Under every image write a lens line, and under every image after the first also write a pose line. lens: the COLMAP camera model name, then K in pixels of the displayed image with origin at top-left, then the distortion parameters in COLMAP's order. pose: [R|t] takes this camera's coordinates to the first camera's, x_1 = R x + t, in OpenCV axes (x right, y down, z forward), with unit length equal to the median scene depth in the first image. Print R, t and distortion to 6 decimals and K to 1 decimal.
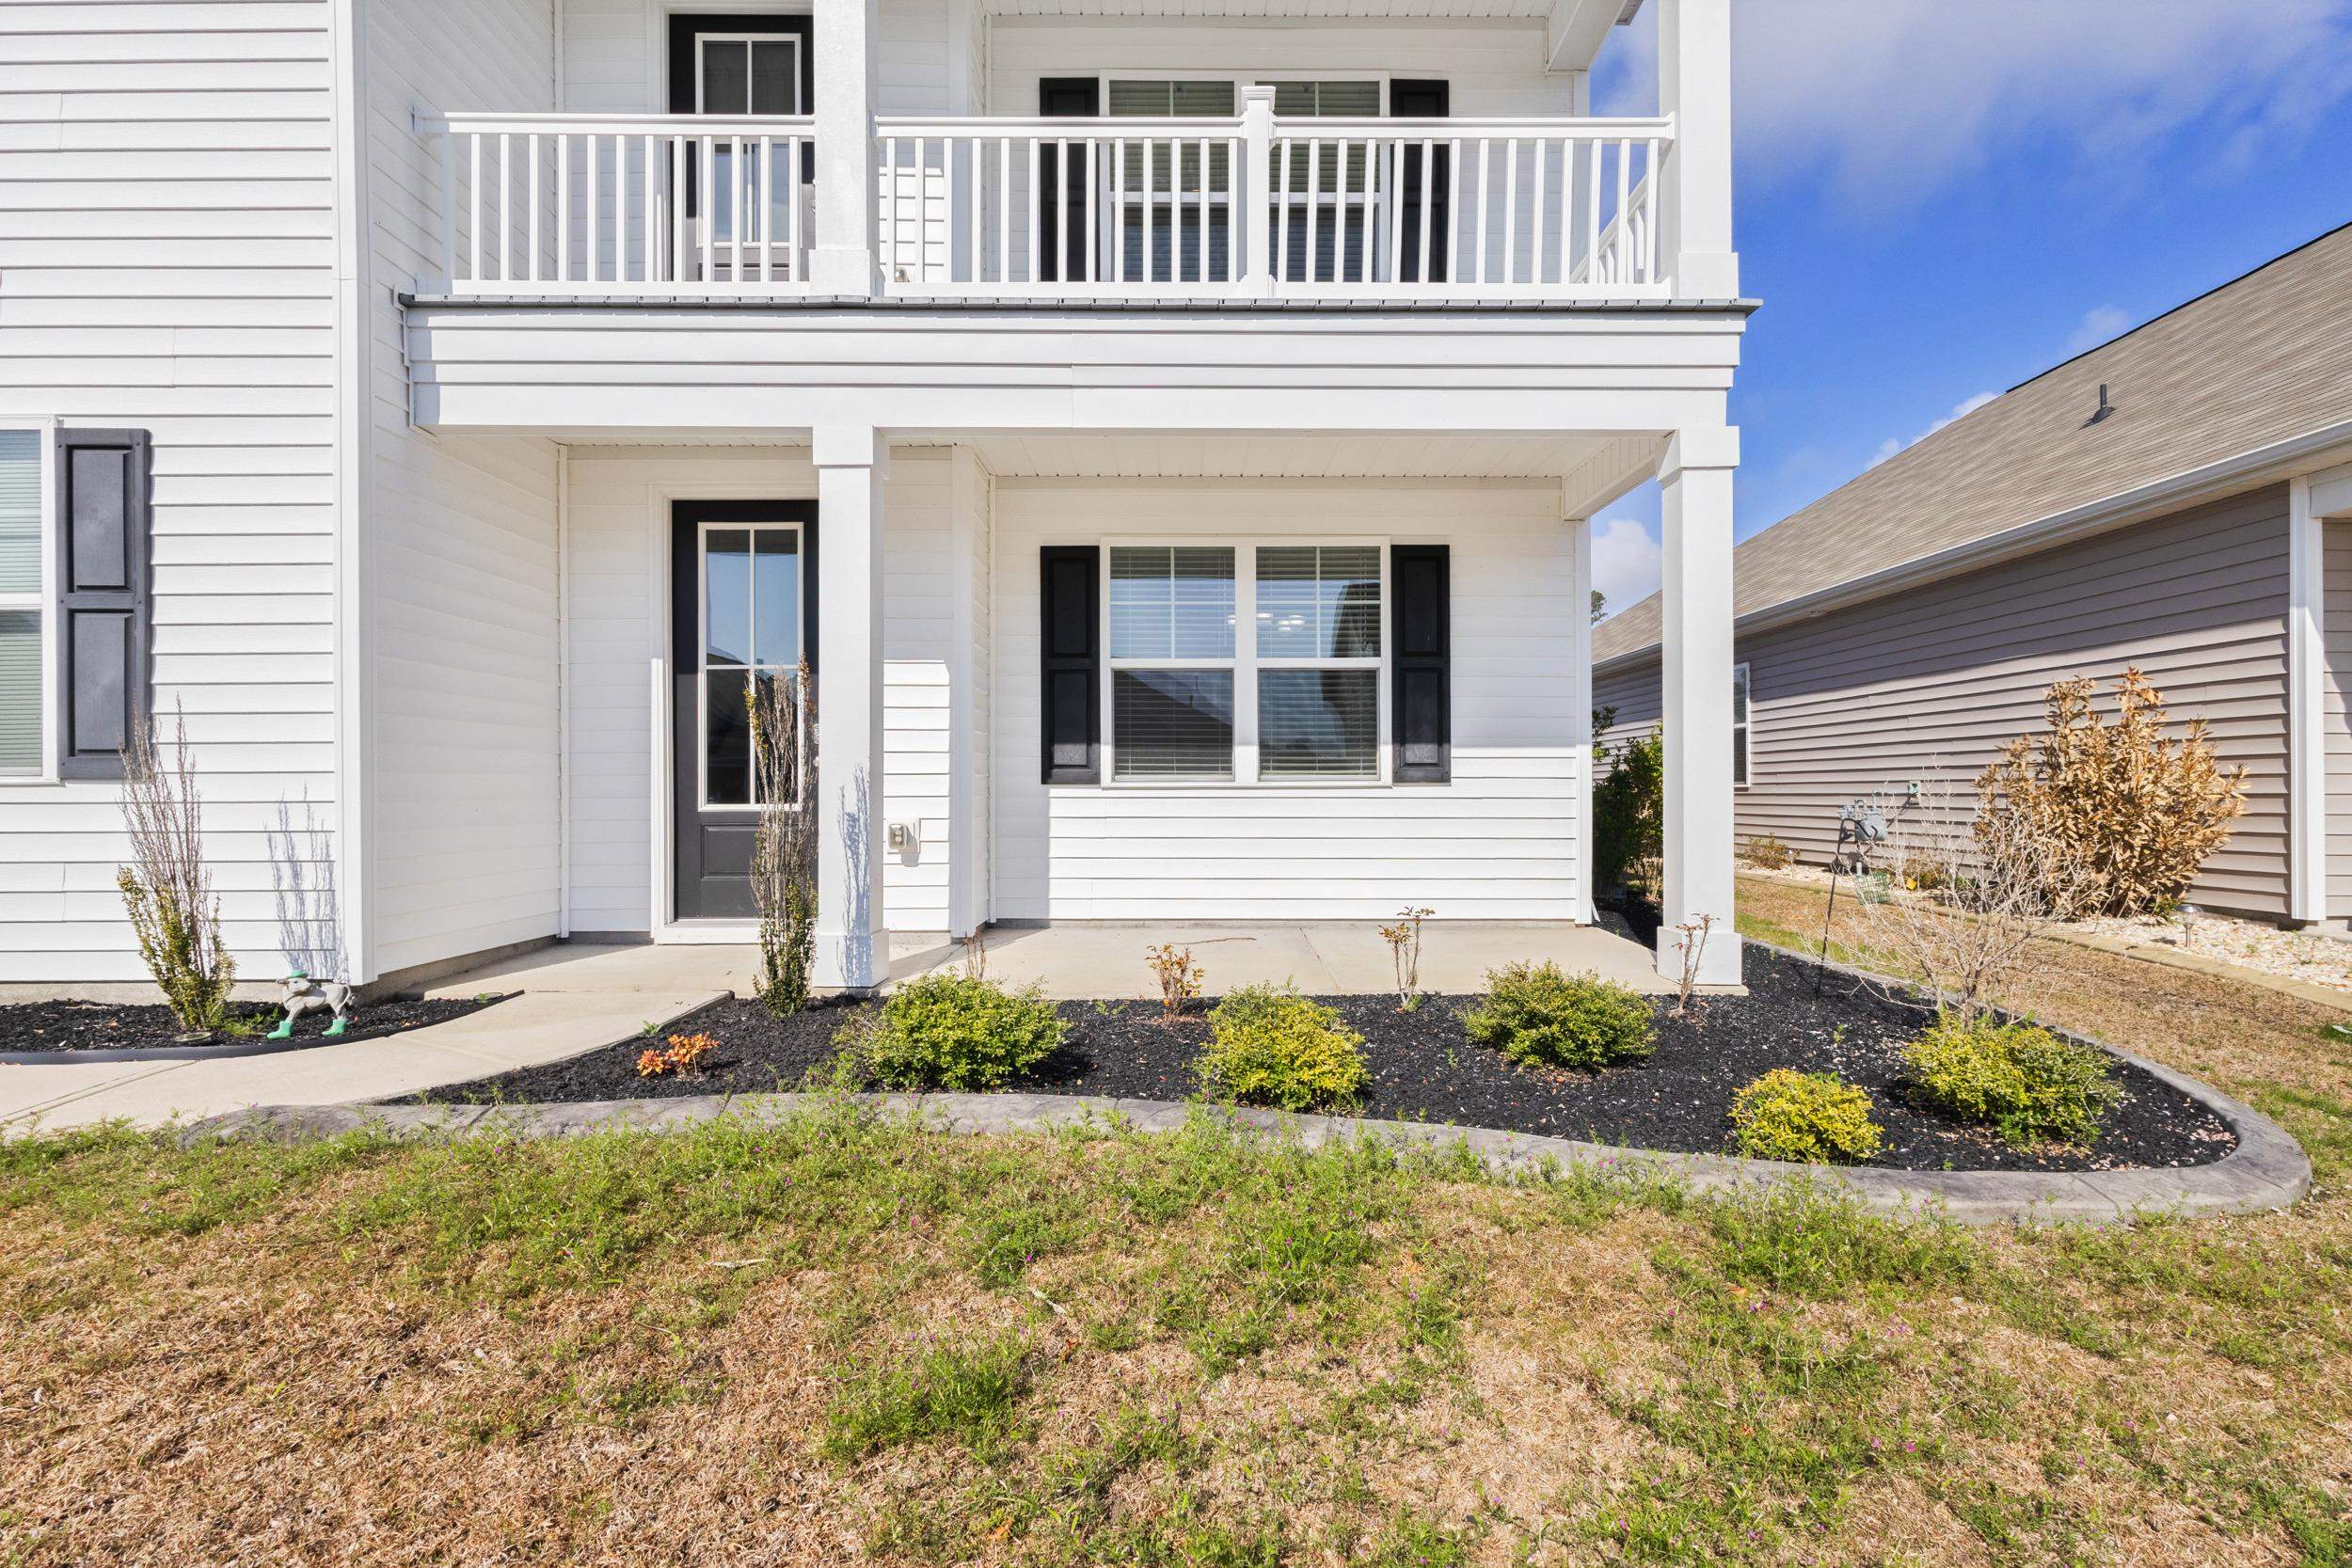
lens RADIAL K [[1092.0, 0, 1176.0], [0, 1092.0, 794.5], [0, 0, 1]] dist [0.008407, 0.000014]
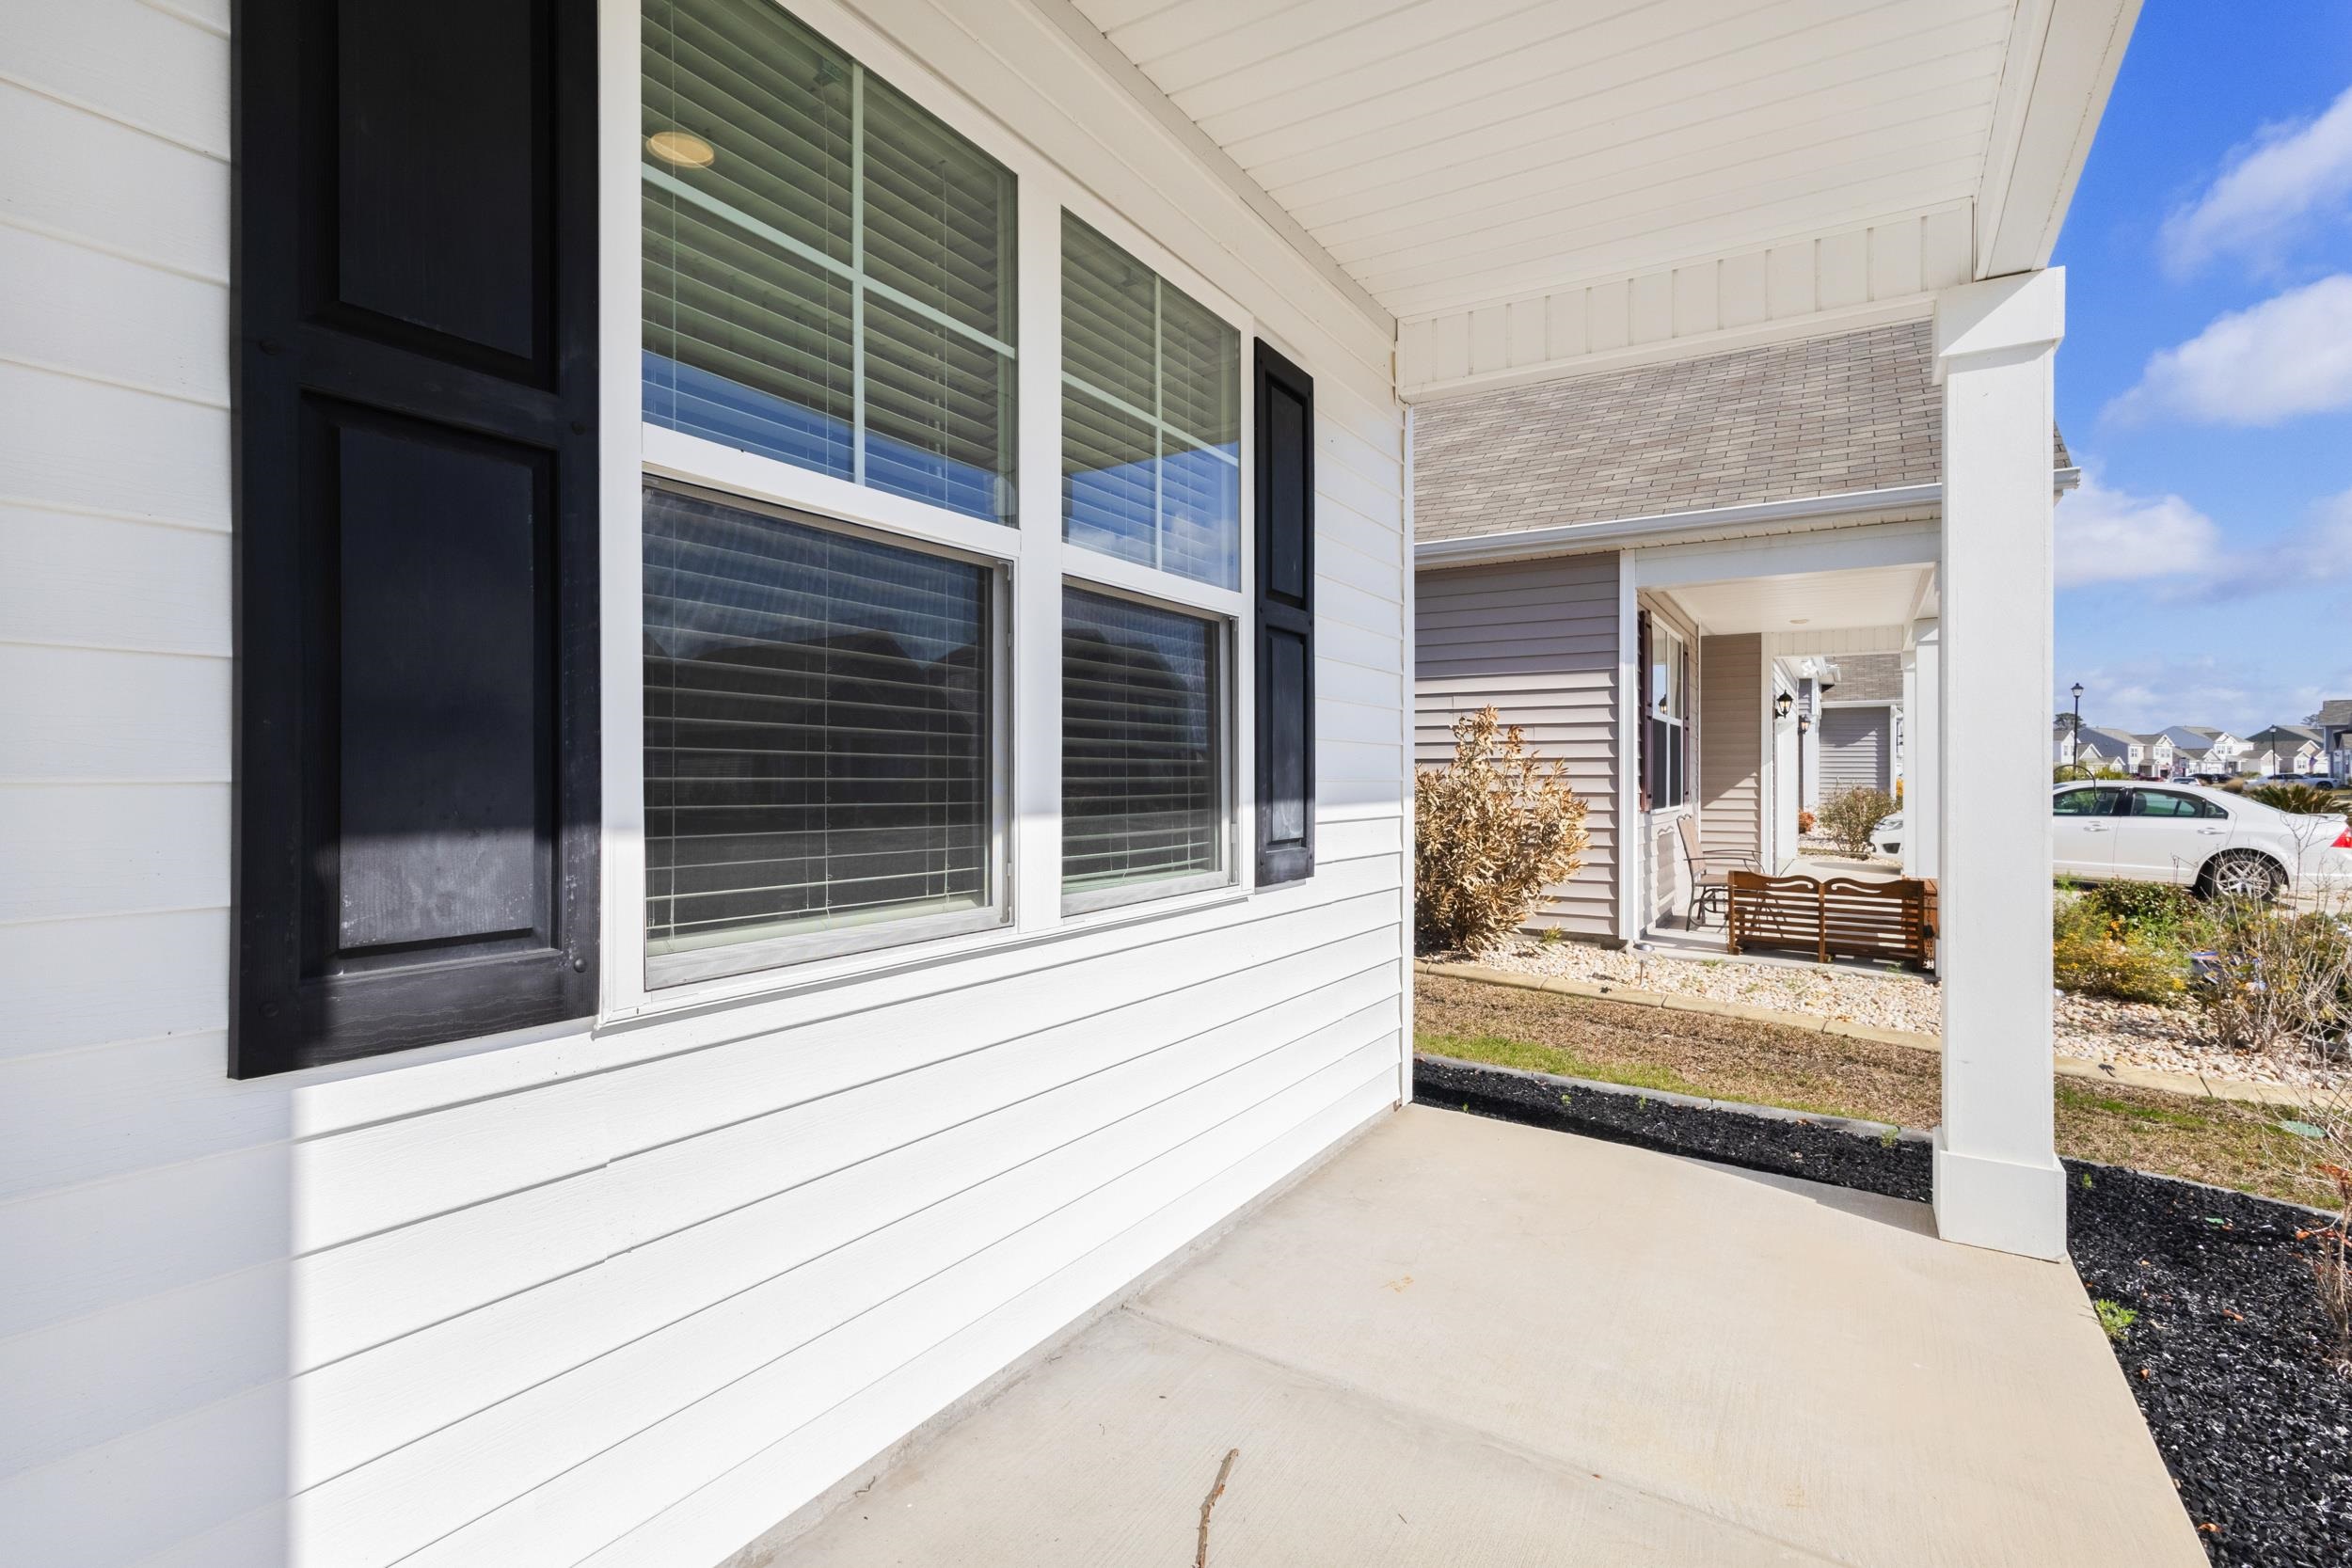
lens RADIAL K [[1092.0, 0, 1152.4], [0, 1092.0, 772.5], [0, 0, 1]] dist [0.008407, 0.000014]
pose [[0.537531, 0.001993, 0.843242, -0.187890], [0.001012, 0.999995, -0.003009, -0.055086], [-0.843243, 0.002470, 0.537526, 0.798698]]
